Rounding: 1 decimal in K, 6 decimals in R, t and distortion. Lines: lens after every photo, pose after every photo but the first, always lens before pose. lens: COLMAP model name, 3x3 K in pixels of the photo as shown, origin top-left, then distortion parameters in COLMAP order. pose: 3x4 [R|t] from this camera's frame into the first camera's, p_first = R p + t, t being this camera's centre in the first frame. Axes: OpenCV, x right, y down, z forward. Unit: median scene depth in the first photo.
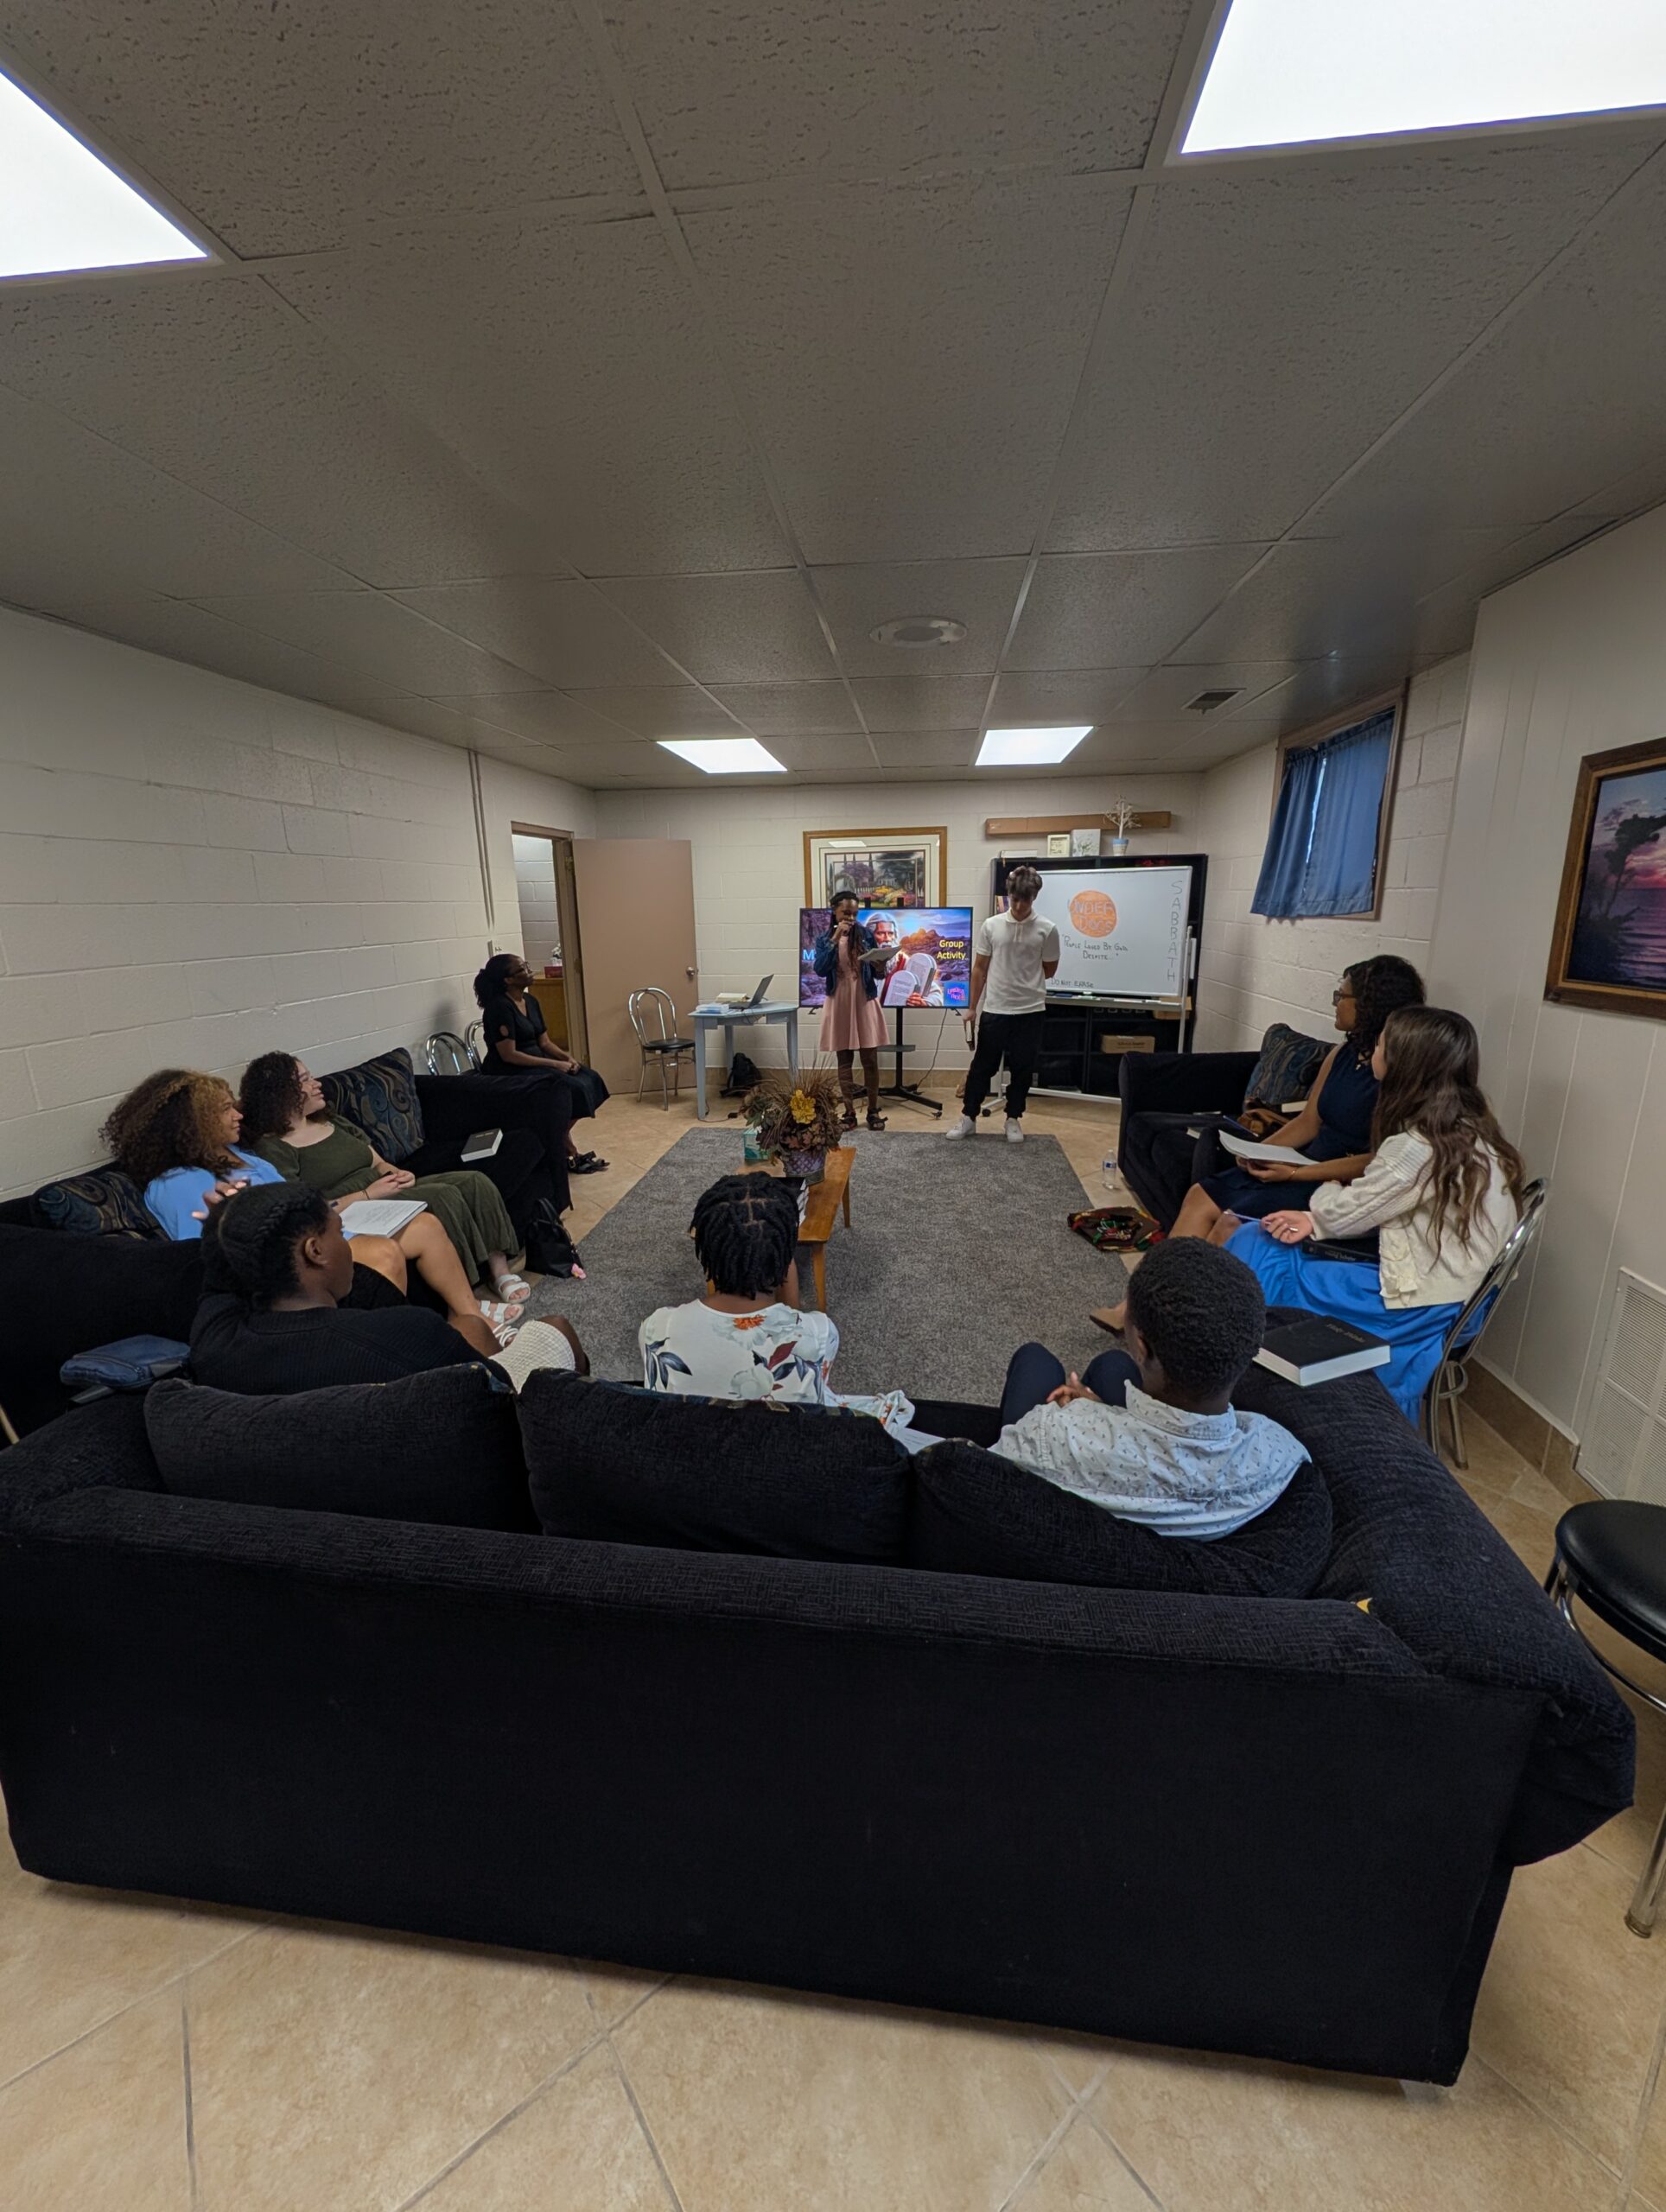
lens RADIAL K [[841.0, 0, 824.8], [0, 841.0, 1100.1], [0, 0, 1]] dist [-0.000894, -0.000099]
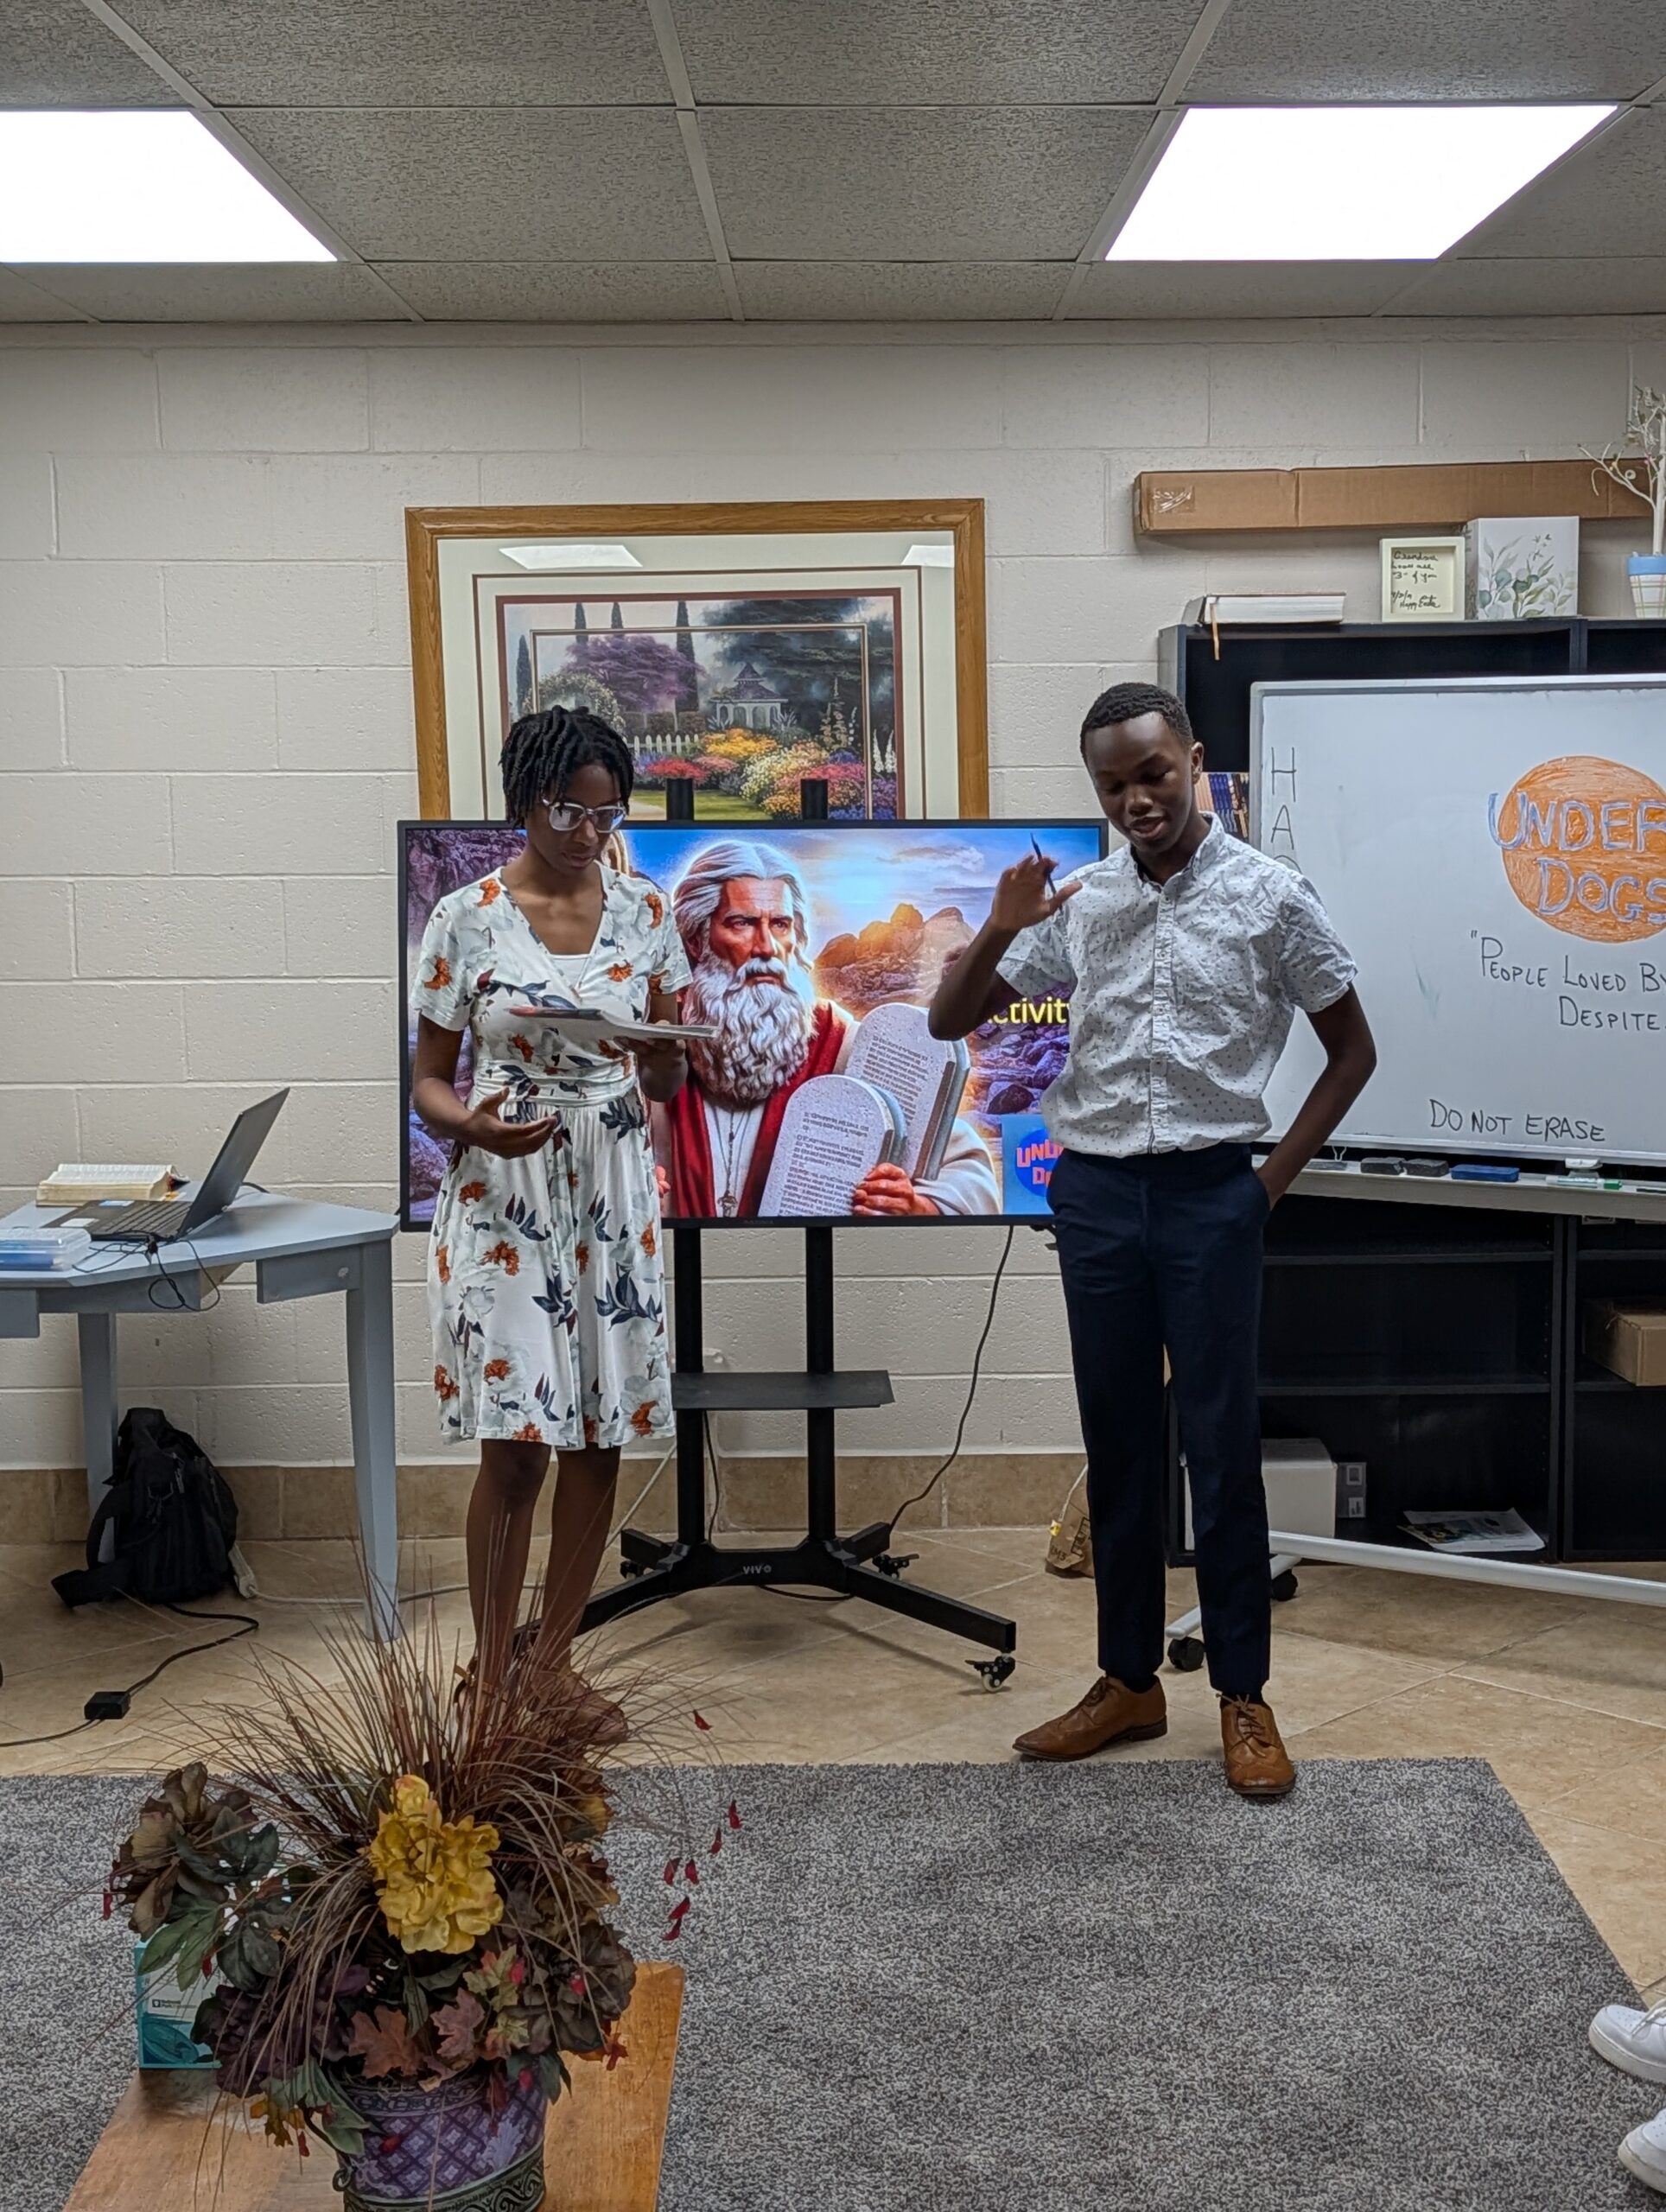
lens RADIAL K [[3004.7, 0, 895.2], [0, 3004.7, 1120.8], [0, 0, 1]] dist [0.193040, -0.770766]
pose [[0.990709, -0.012283, 0.135444, -0.008448], [0.027161, 0.993720, -0.108549, -0.053863], [-0.133260, 0.111219, 0.984821, 0.165756]]
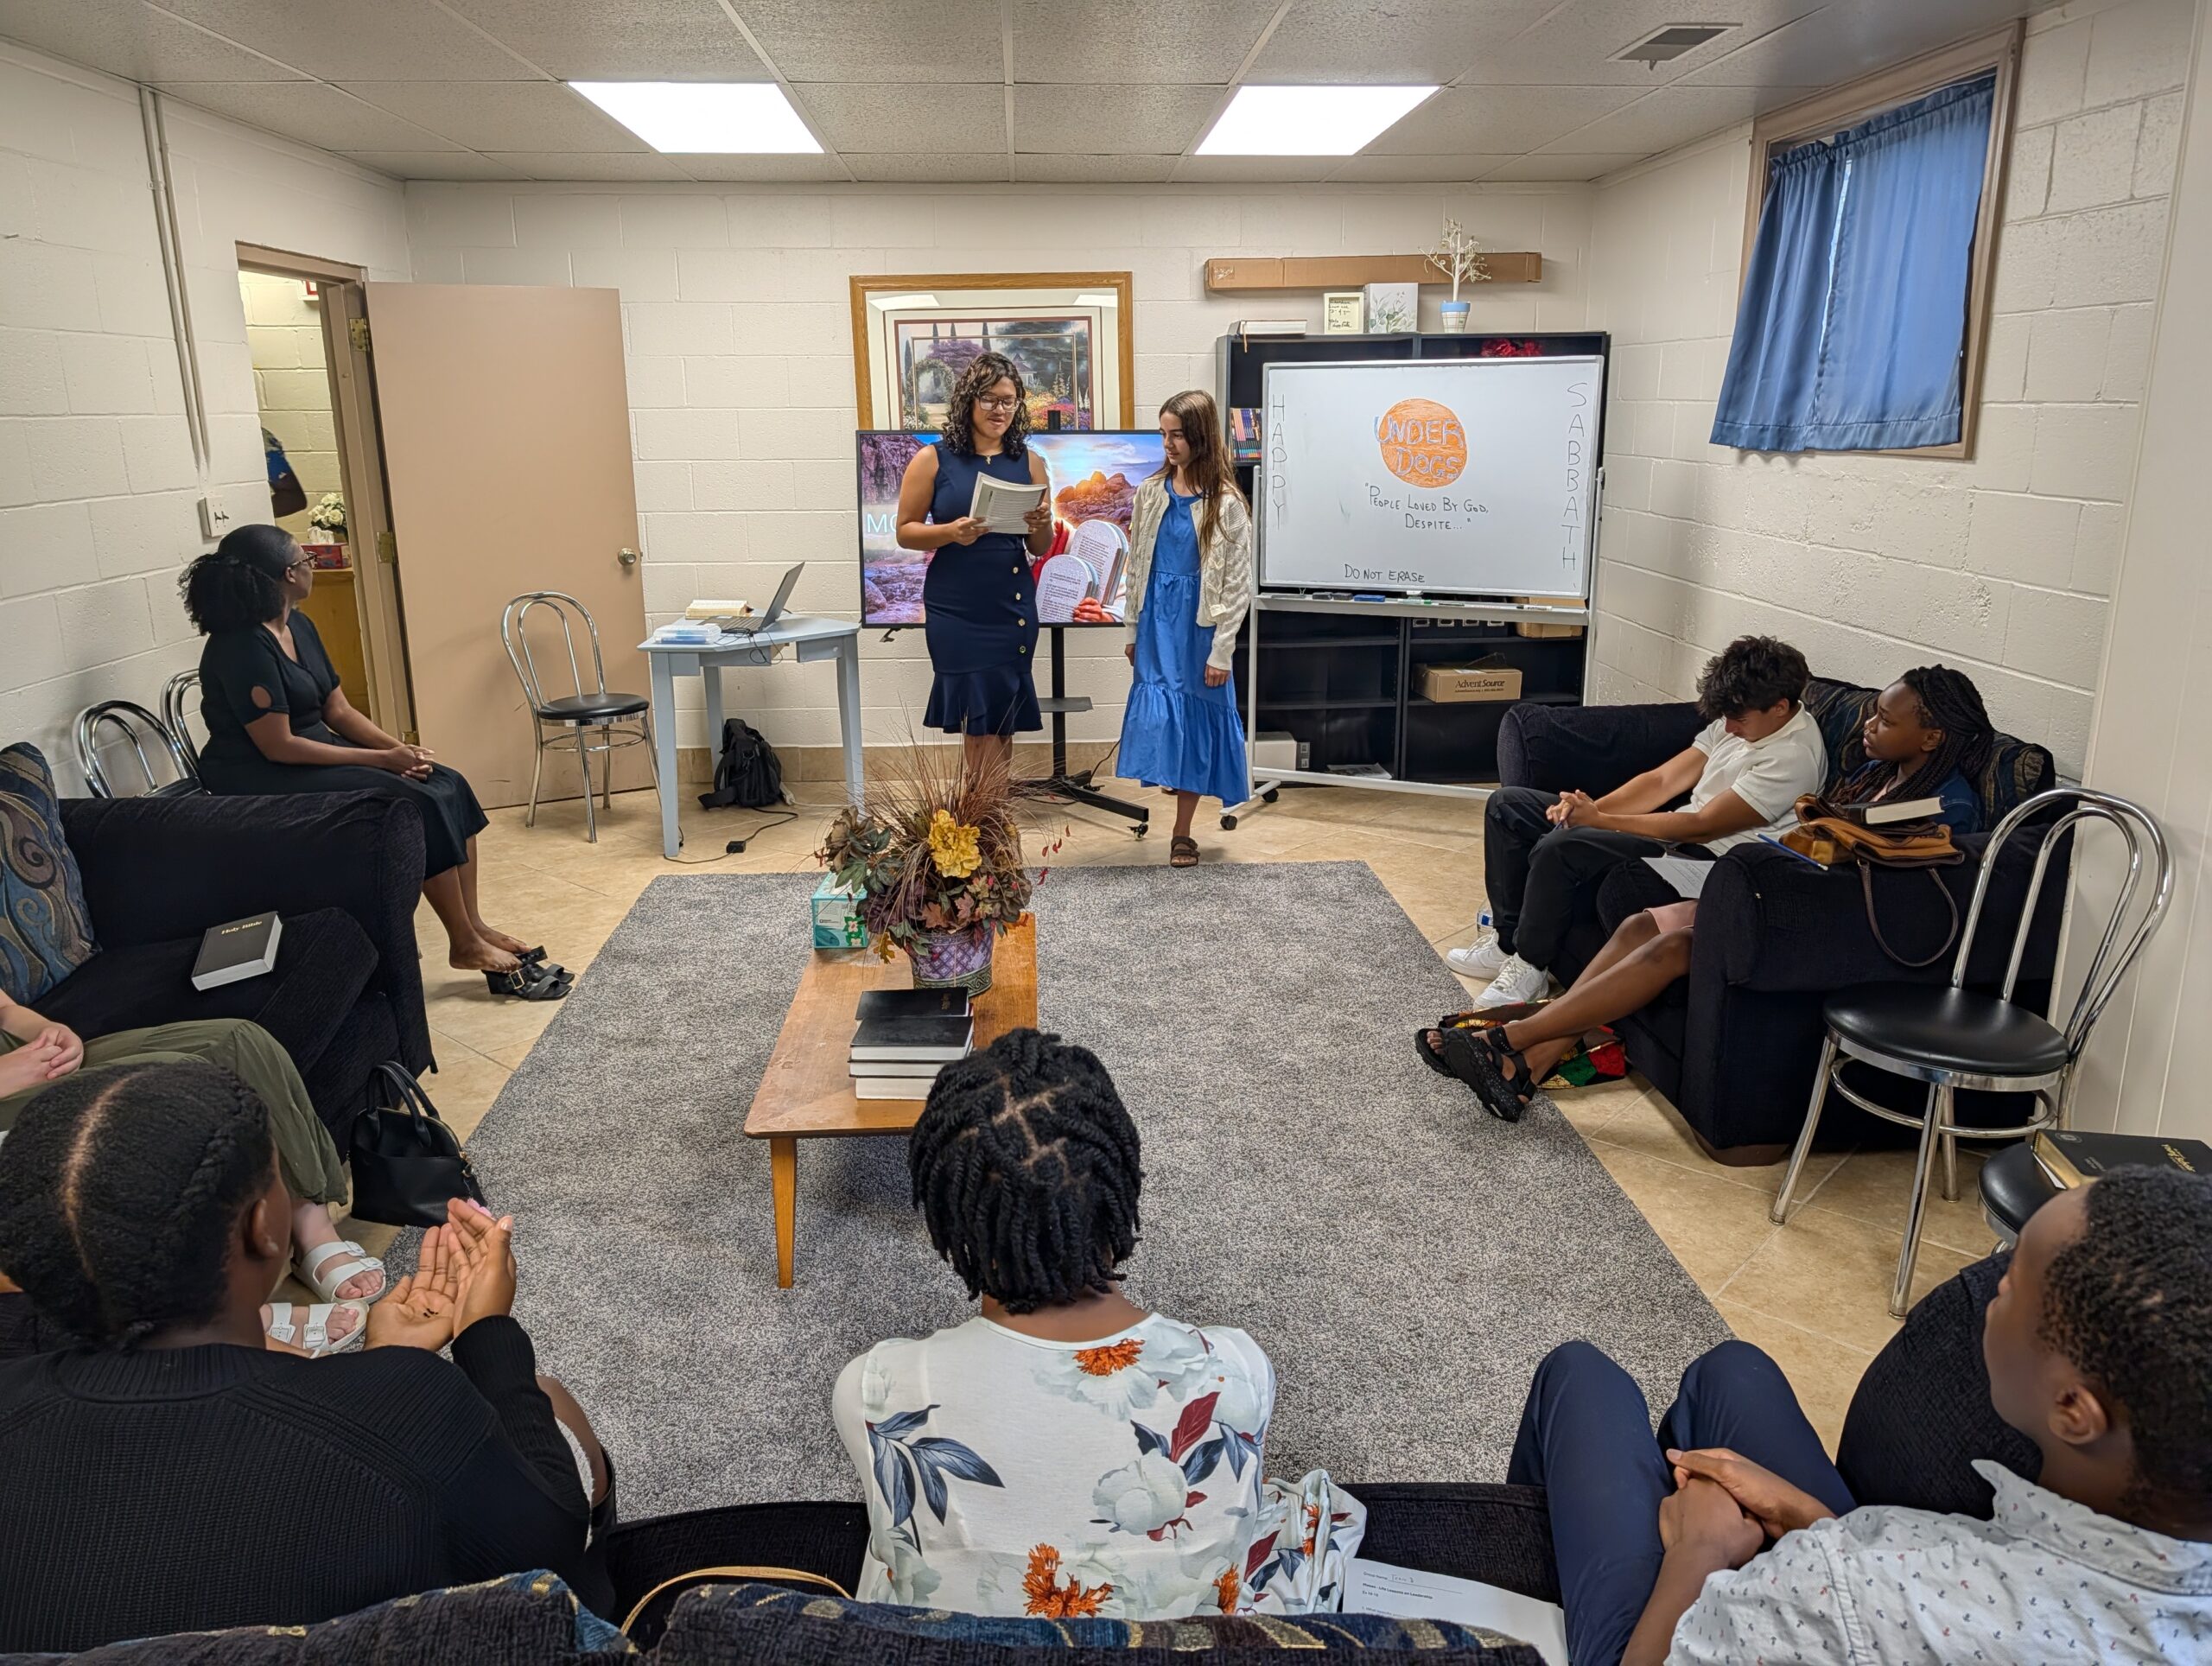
lens RADIAL K [[1570.9, 0, 1111.8], [0, 1570.9, 813.9], [0, 0, 1]] dist [0.031241, -0.046957]
pose [[0.984983, -0.037747, 0.168475, -0.055706], [0.034596, 0.999168, 0.021600, -0.016835], [-0.169150, -0.015447, 0.985469, 0.050415]]
